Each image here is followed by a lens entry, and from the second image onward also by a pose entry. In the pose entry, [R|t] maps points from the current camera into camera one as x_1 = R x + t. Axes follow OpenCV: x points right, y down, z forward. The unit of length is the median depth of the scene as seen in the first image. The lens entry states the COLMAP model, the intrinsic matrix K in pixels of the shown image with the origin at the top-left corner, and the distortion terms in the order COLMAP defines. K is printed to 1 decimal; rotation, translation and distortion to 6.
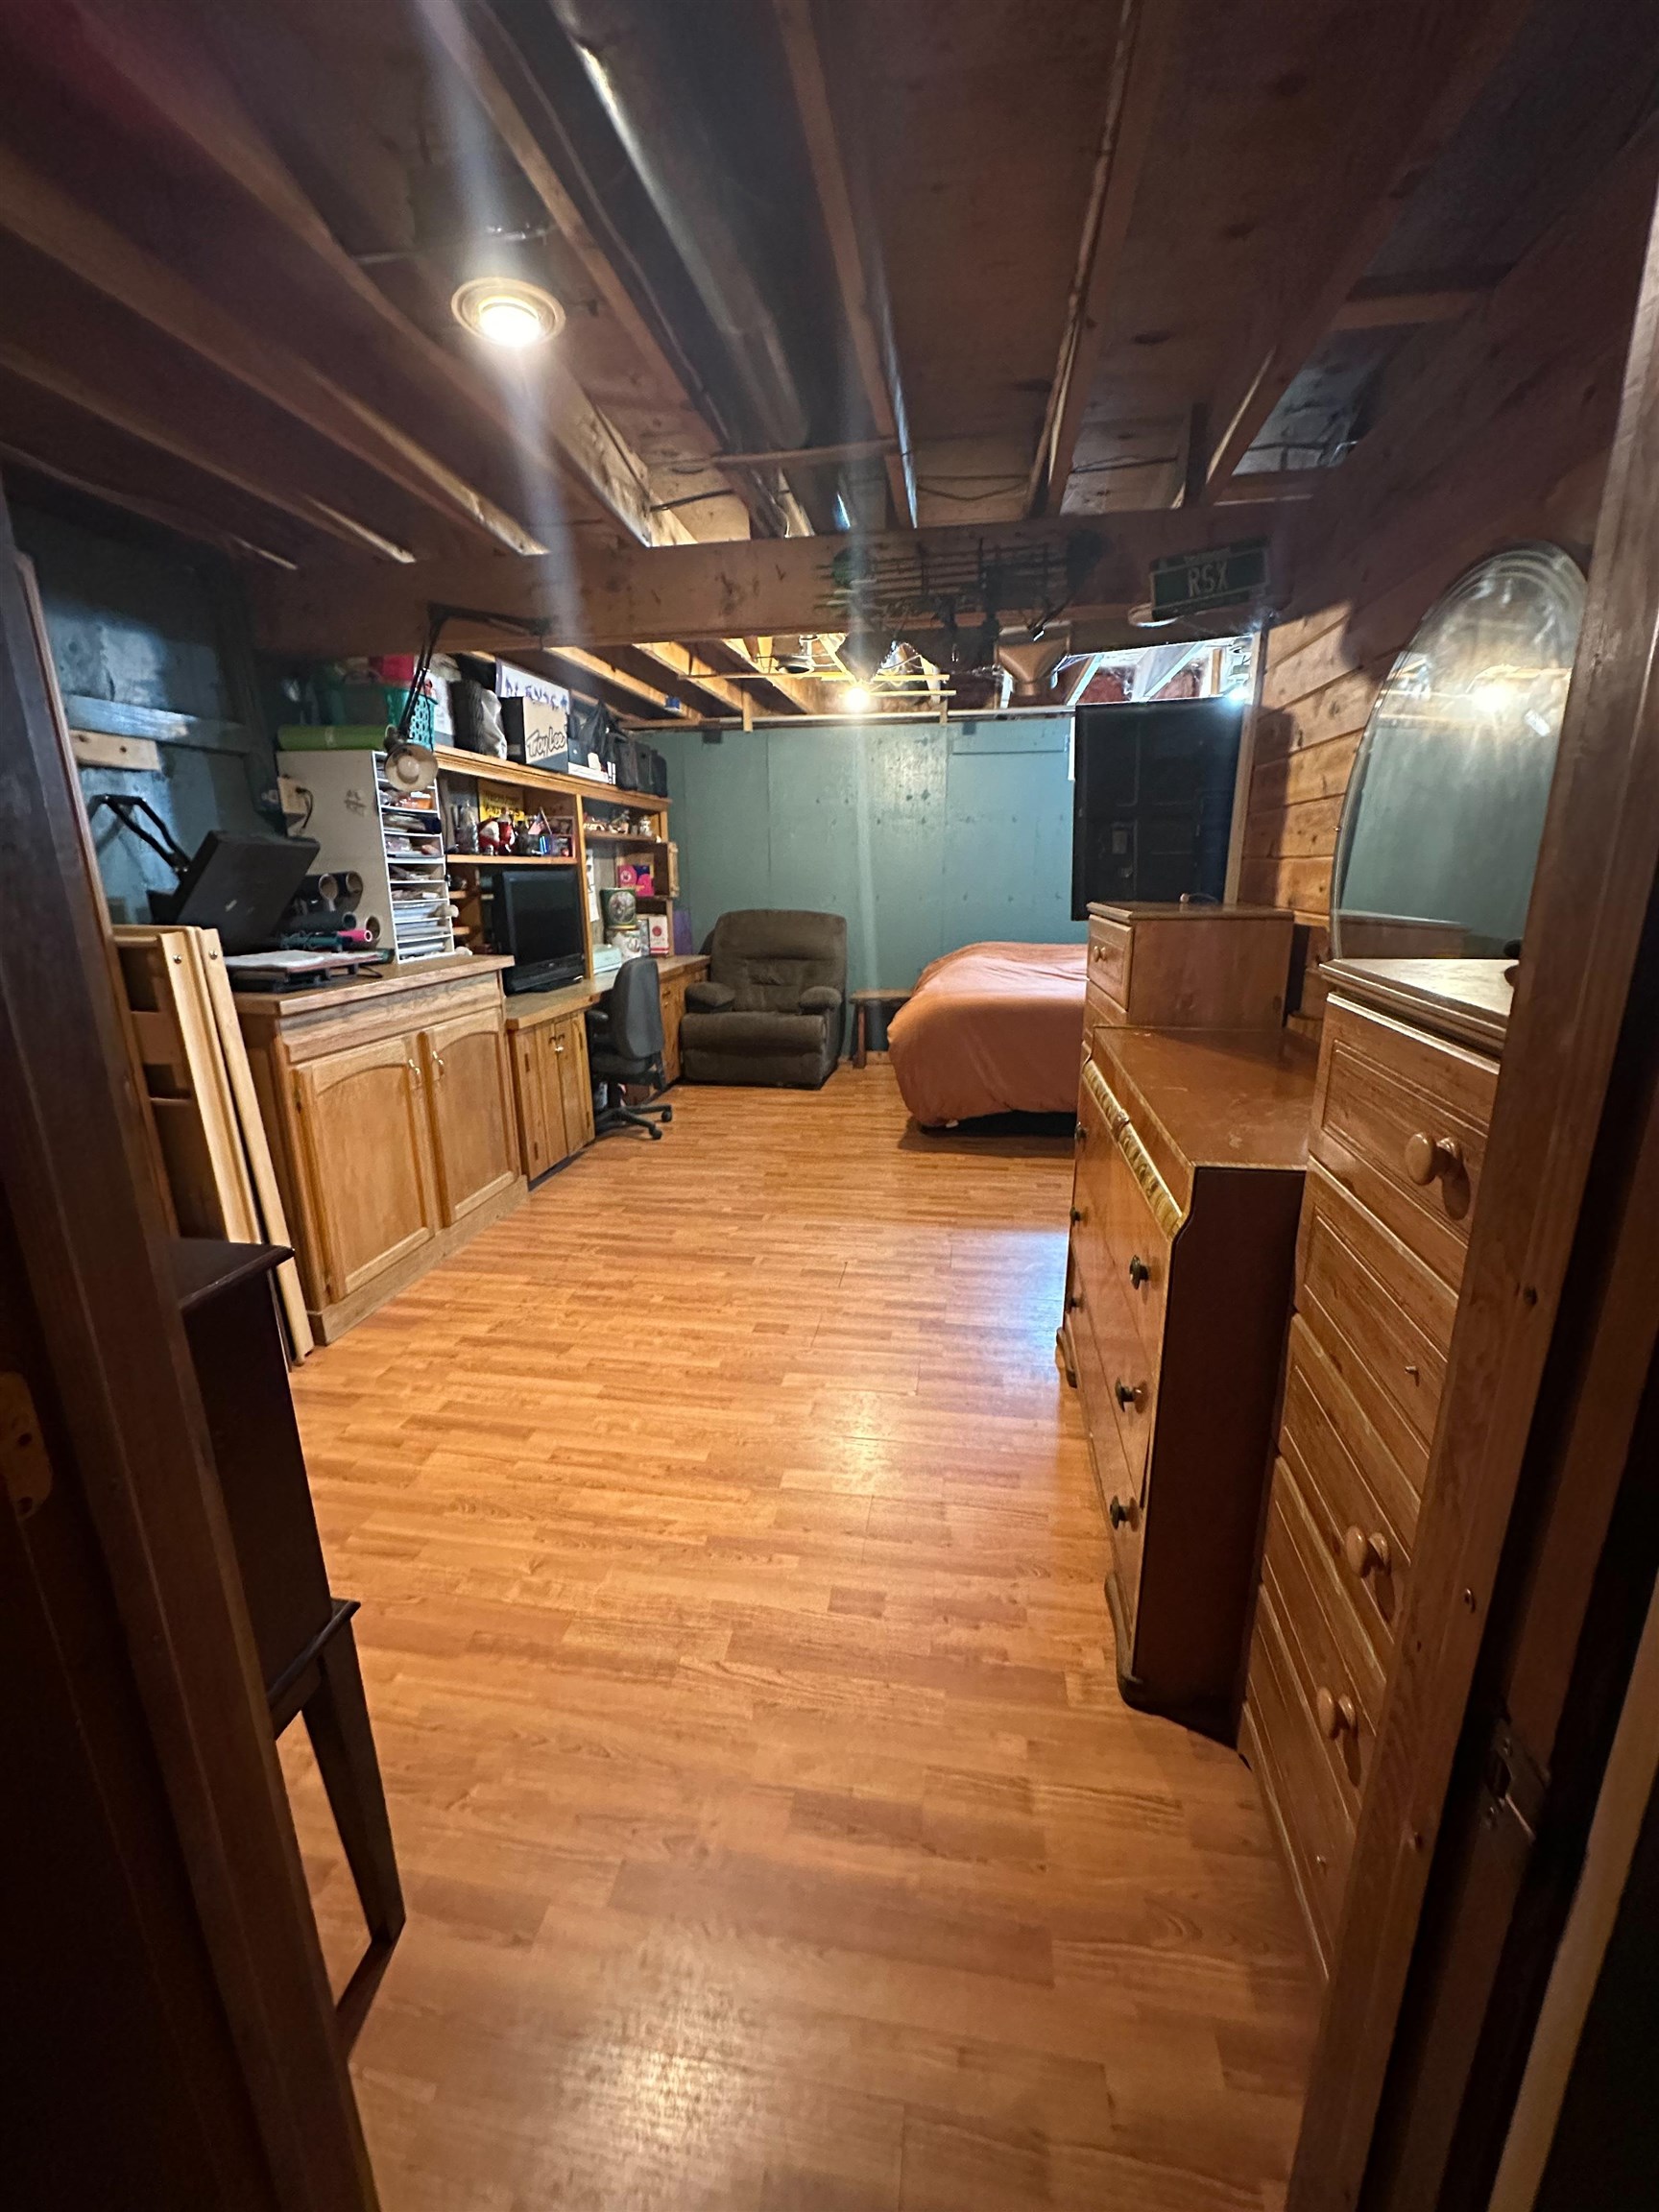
lens RADIAL K [[876.8, 0, 831.8], [0, 876.8, 1104.5], [0, 0, 1]] dist [-0.004321, 0.001265]
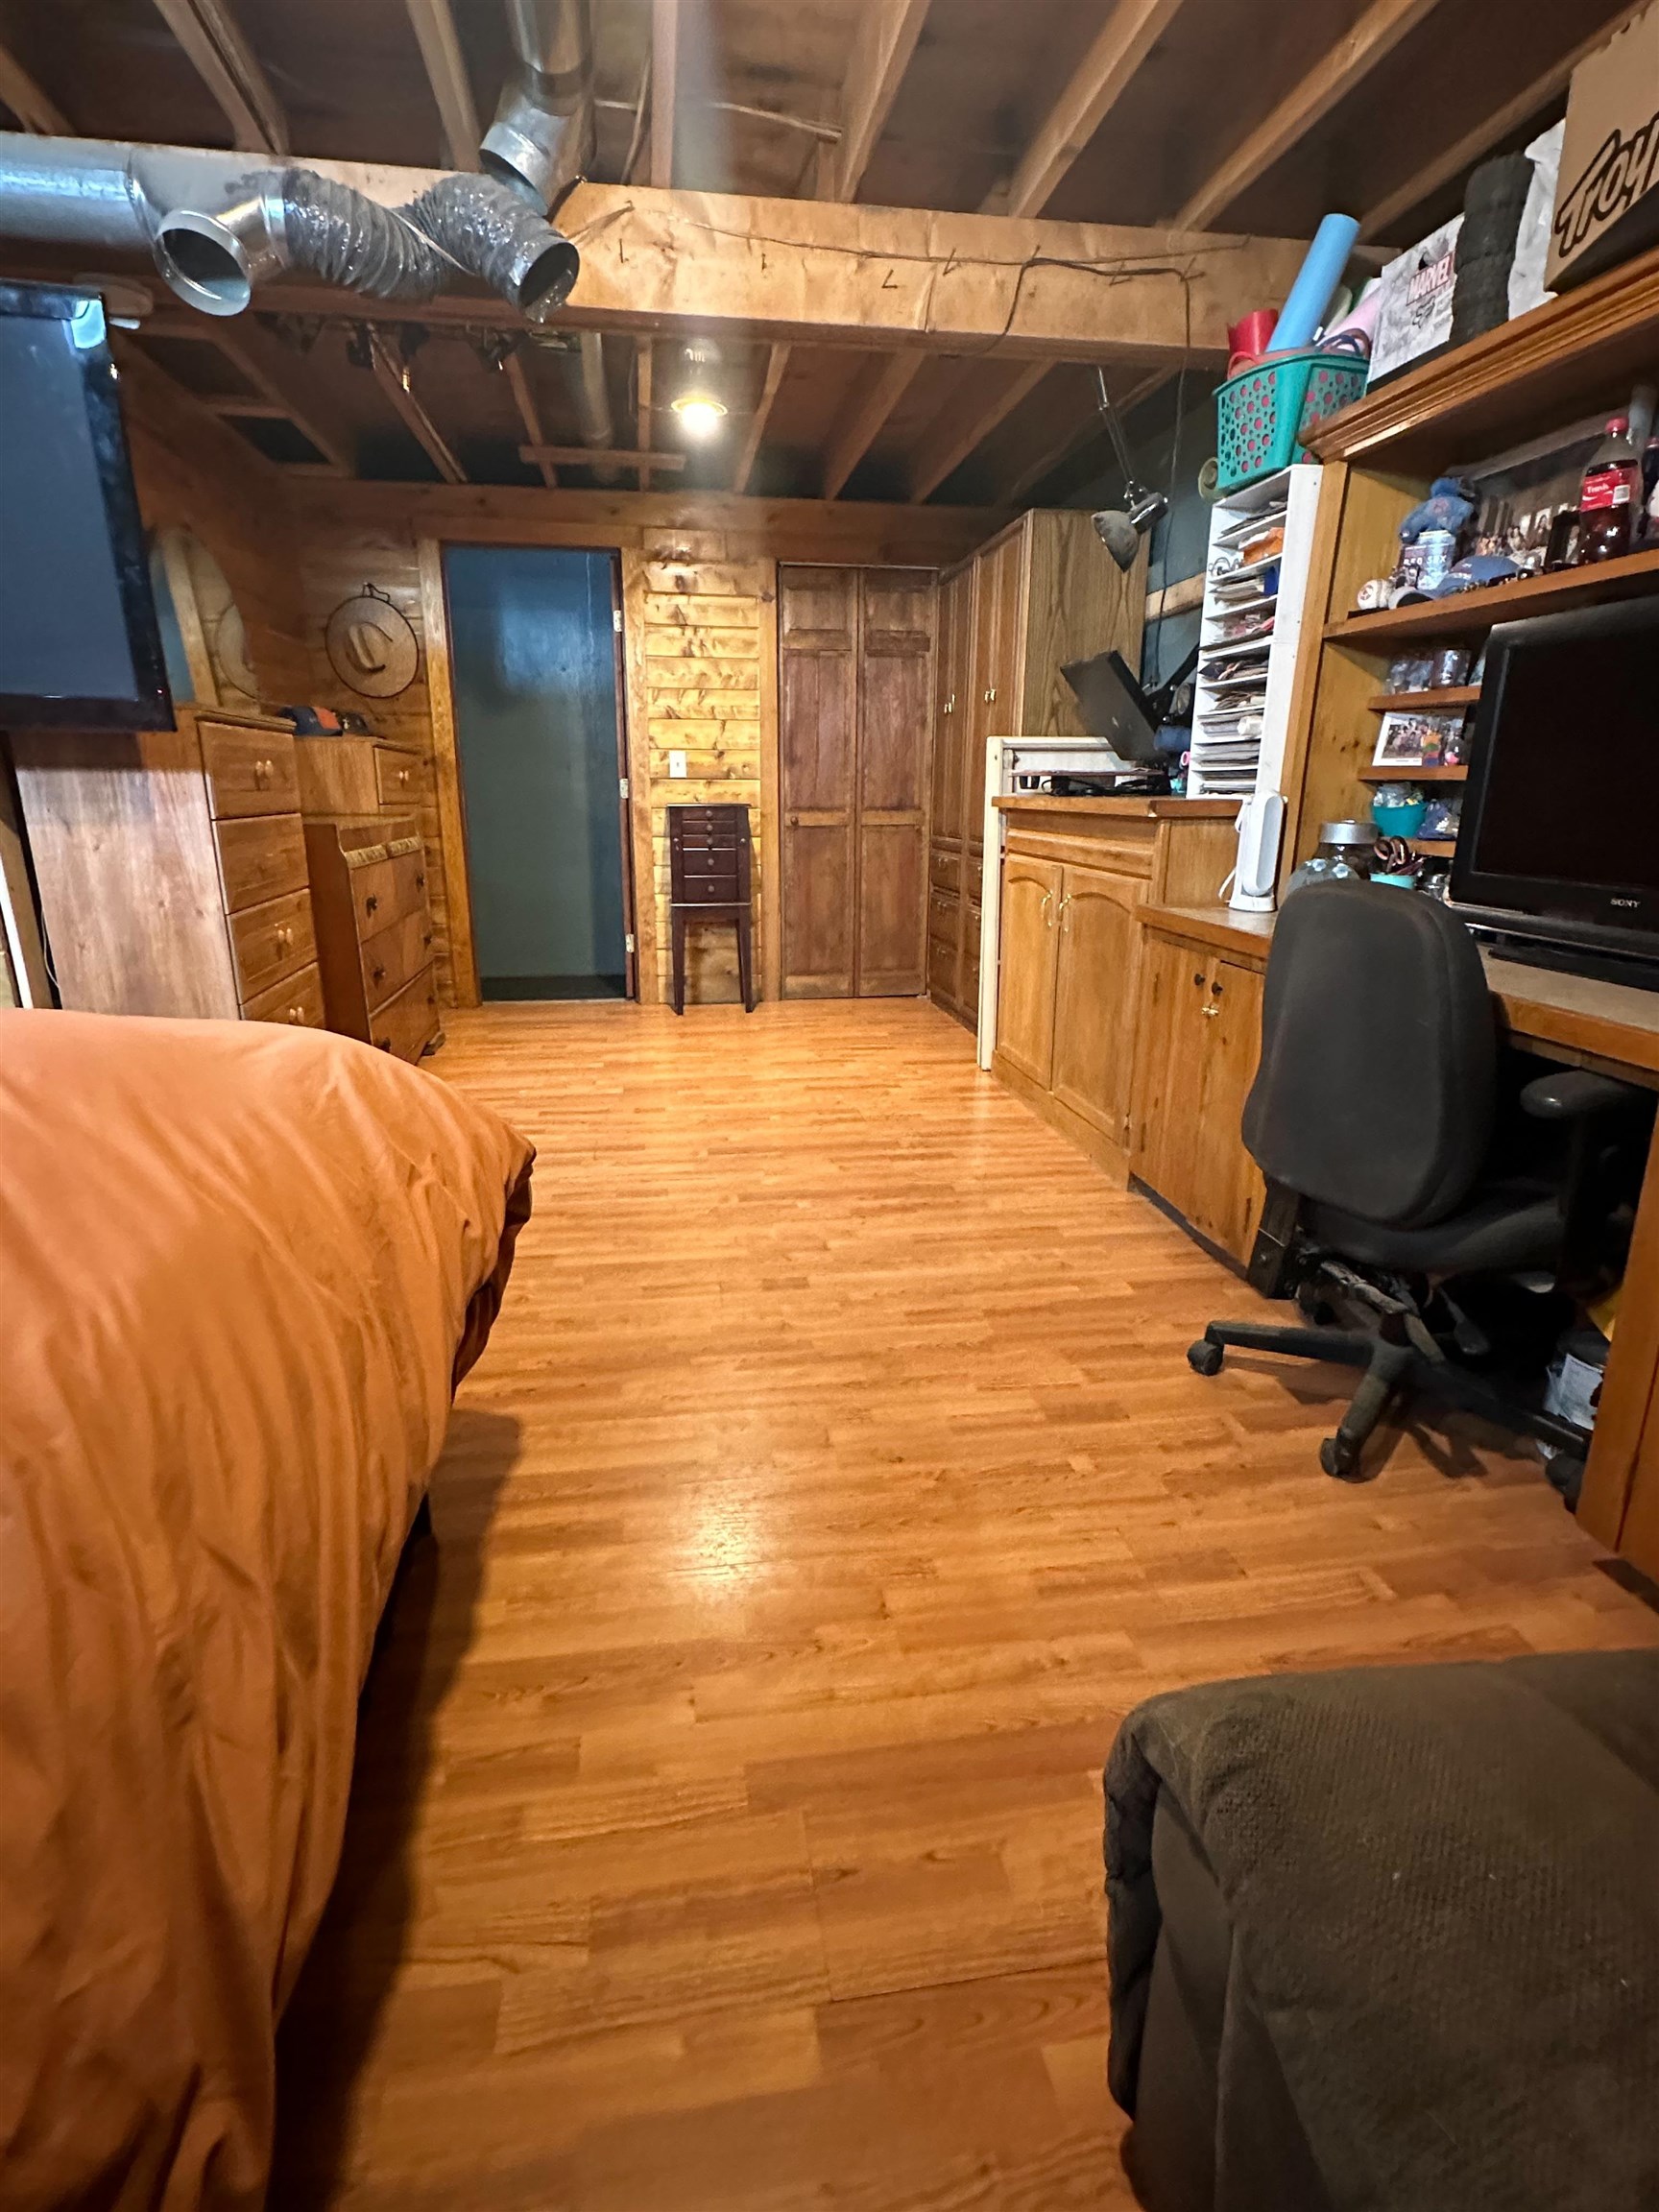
lens RADIAL K [[1097.2, 0, 810.7], [0, 1097.2, 1103.6], [0, 0, 1]] dist [0.001130, 0.000092]
pose [[-0.954428, 0.089693, -0.284644, 0.094711], [-0.070985, 0.858172, 0.508431, -0.344990], [0.289876, 0.505467, -0.812696, 1.591693]]
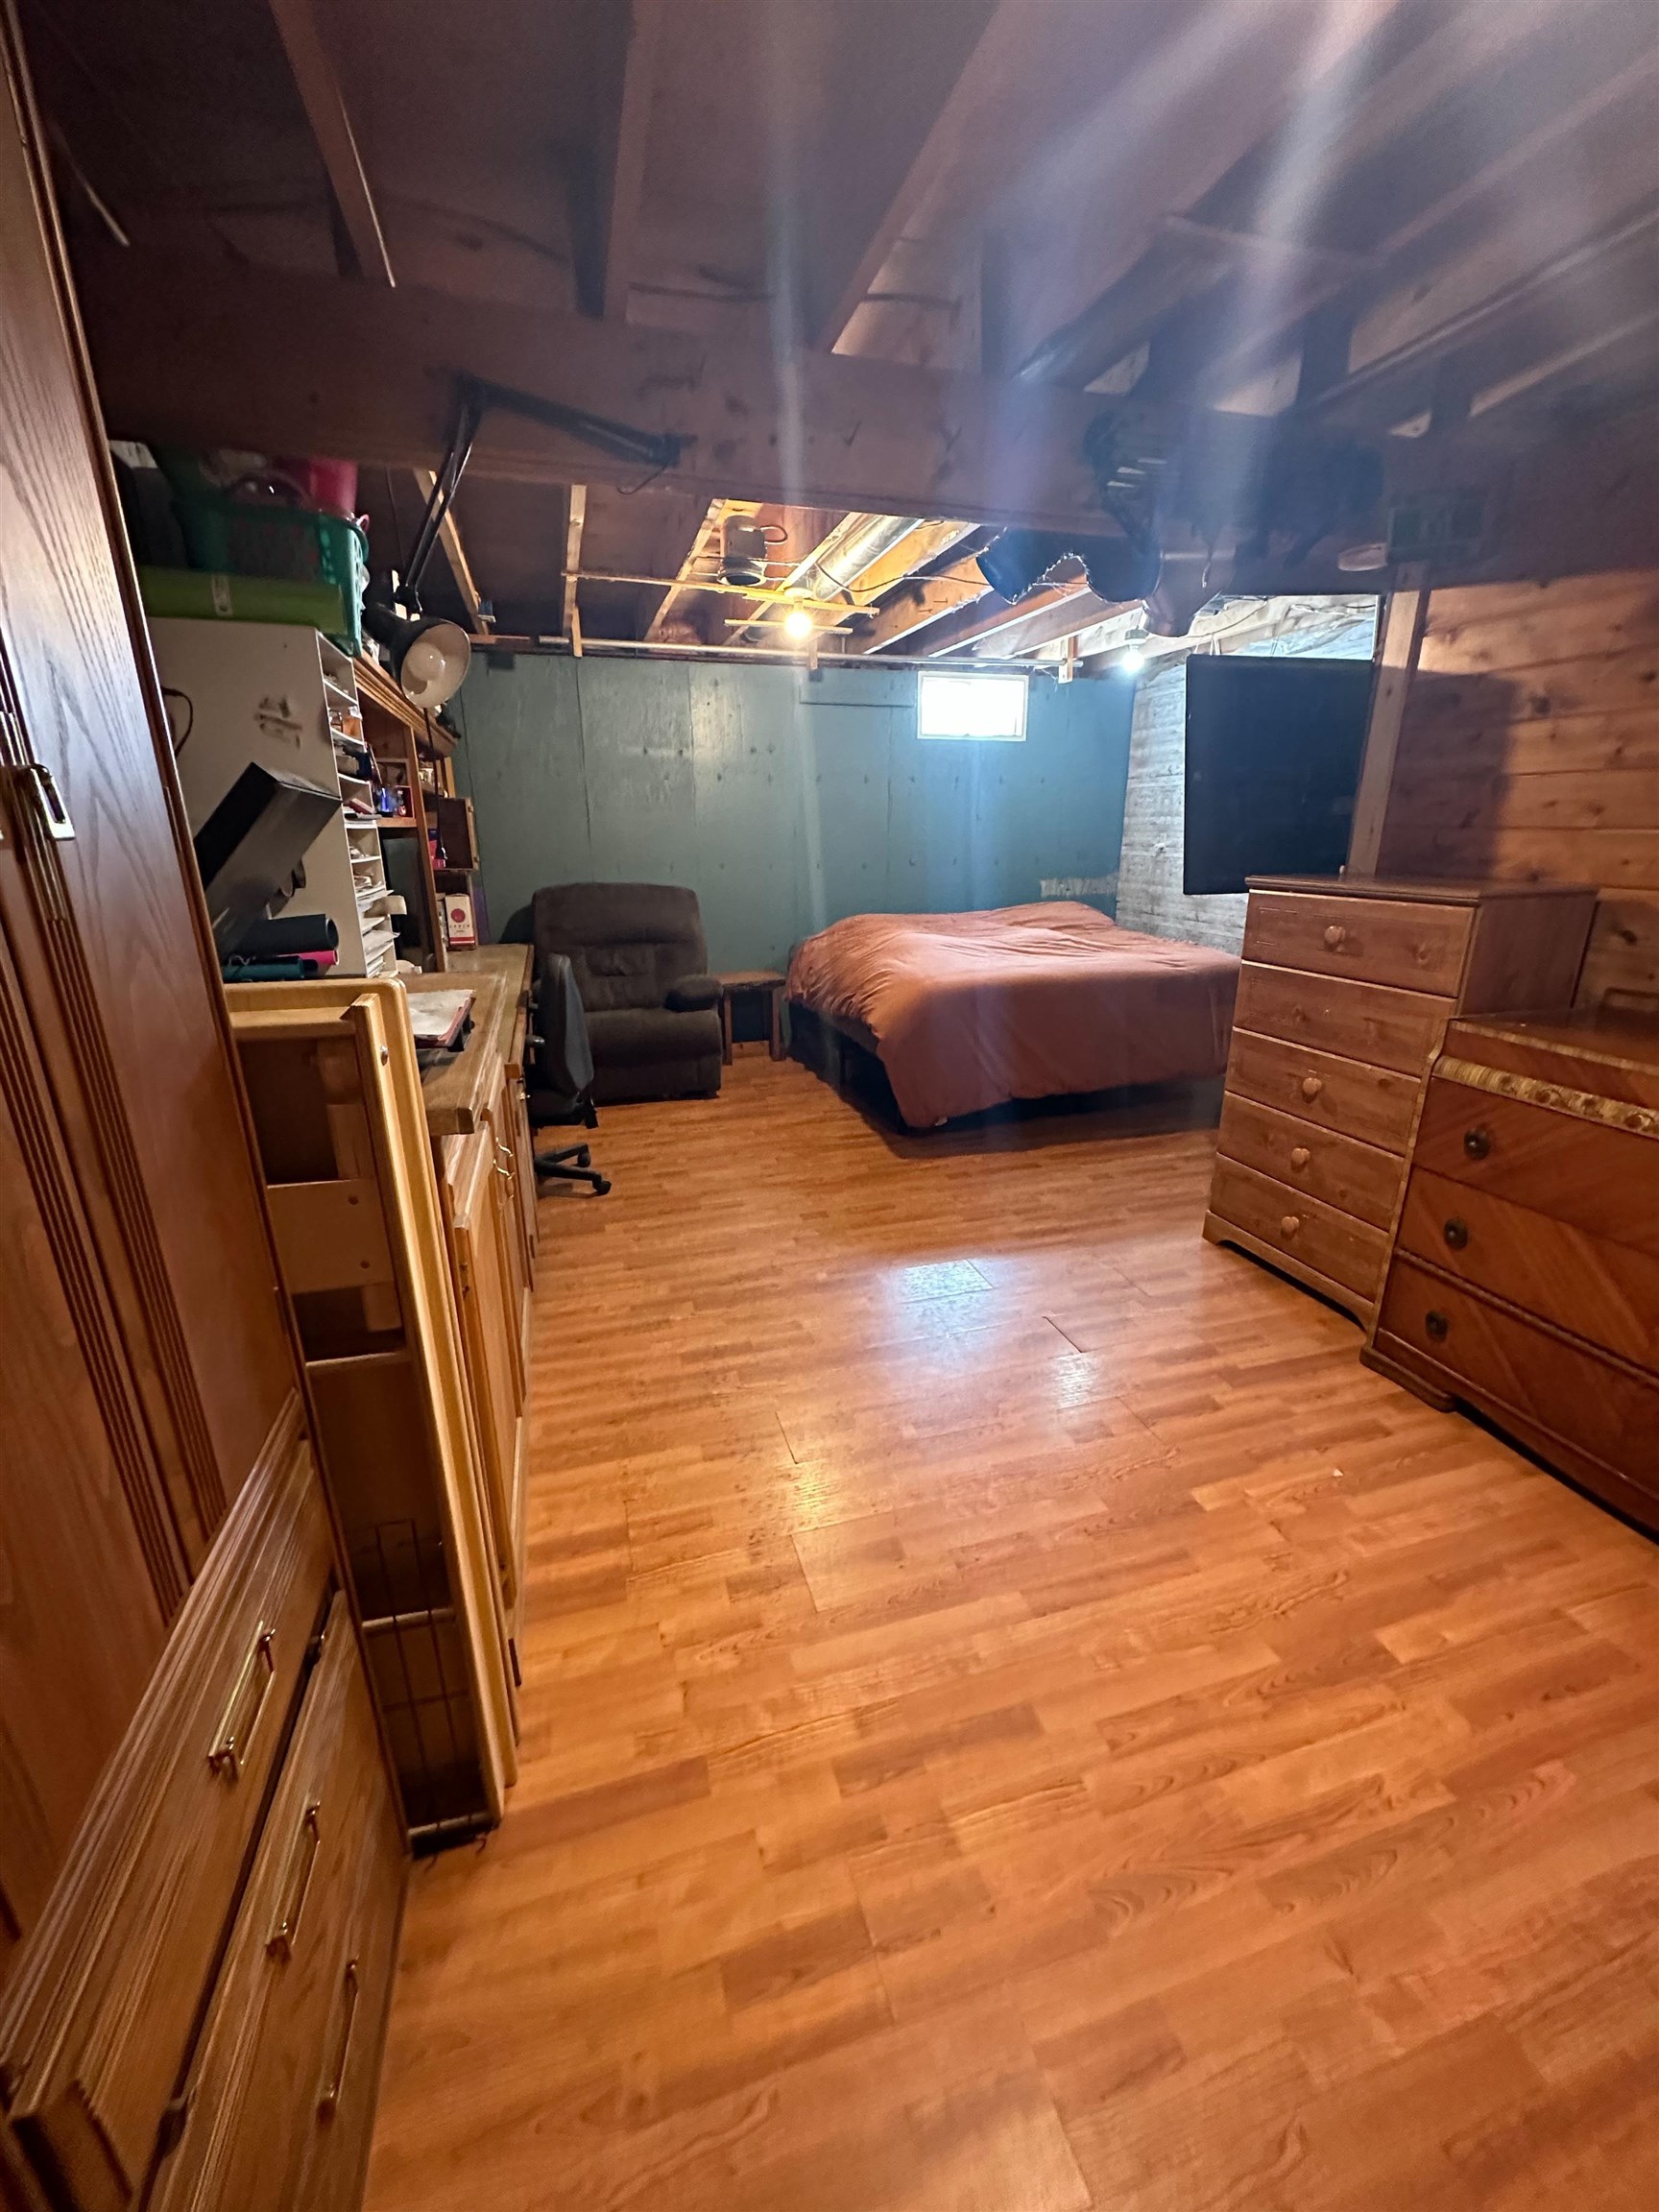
lens RADIAL K [[876.8, 0, 826.5], [0, 876.8, 1103.4], [0, 0, 1]] dist [-0.004321, 0.001265]
pose [[0.901930, -0.126138, 0.413052, -0.414585], [0.109220, 0.991928, 0.064424, -0.082481], [-0.417844, -0.012992, 0.908426, 0.283886]]
